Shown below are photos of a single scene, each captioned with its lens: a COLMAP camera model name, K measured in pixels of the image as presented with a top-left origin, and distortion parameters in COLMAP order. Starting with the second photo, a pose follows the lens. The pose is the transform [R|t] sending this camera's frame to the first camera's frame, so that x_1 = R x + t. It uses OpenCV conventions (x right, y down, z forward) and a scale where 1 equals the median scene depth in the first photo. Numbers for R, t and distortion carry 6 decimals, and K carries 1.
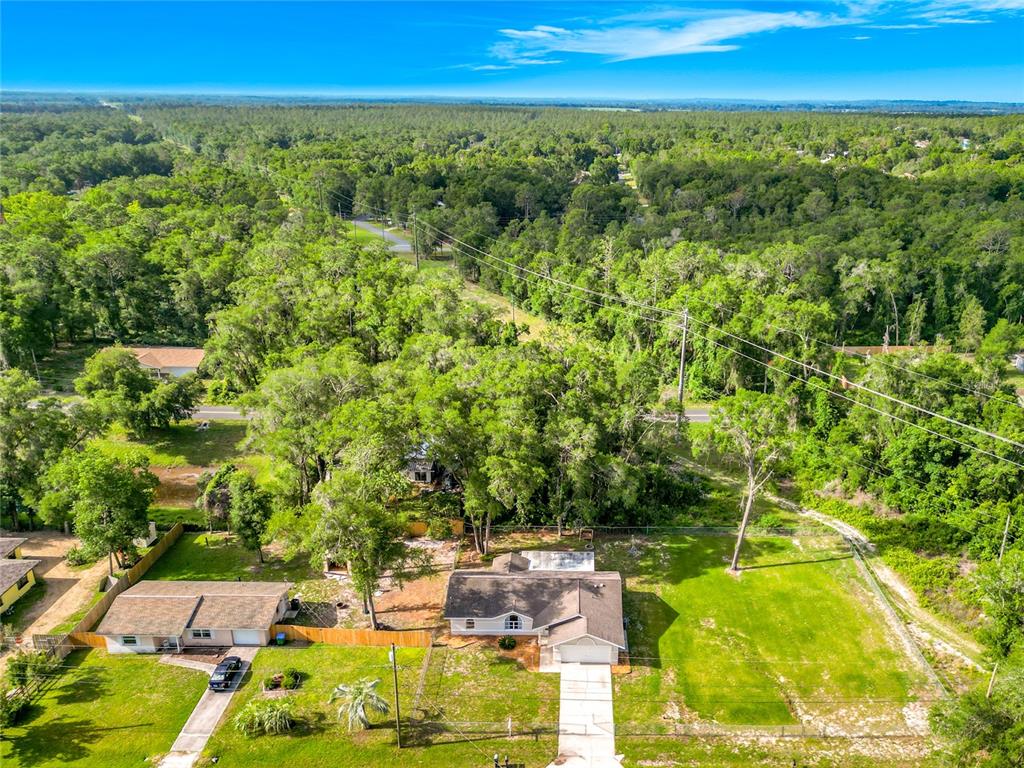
lens RADIAL K [[797.0, 0, 534.6], [0, 797.0, 441.2], [0, 0, 1]] dist [0.126797, -0.174183]
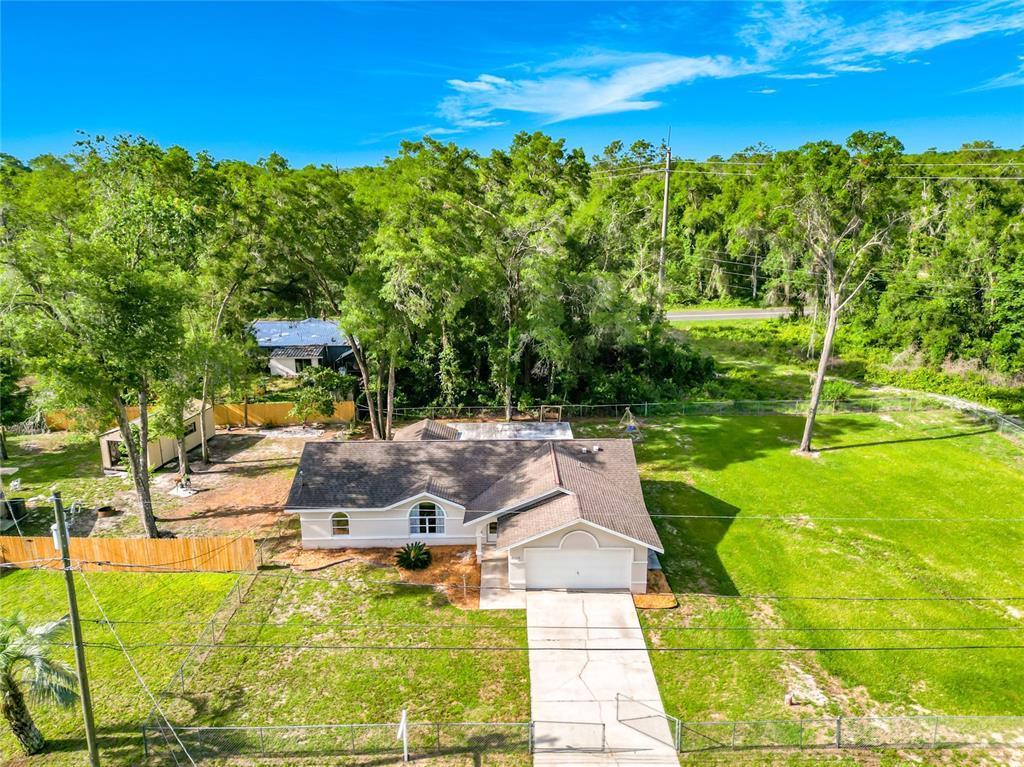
lens RADIAL K [[723.6, 0, 494.9], [0, 723.6, 380.5], [0, 0, 1]] dist [0.087664, -0.073784]
pose [[0.999372, -0.008826, 0.034305, 0.001104], [0.012774, 0.993094, -0.116628, 0.193210], [-0.033038, 0.116993, 0.992583, 0.535274]]
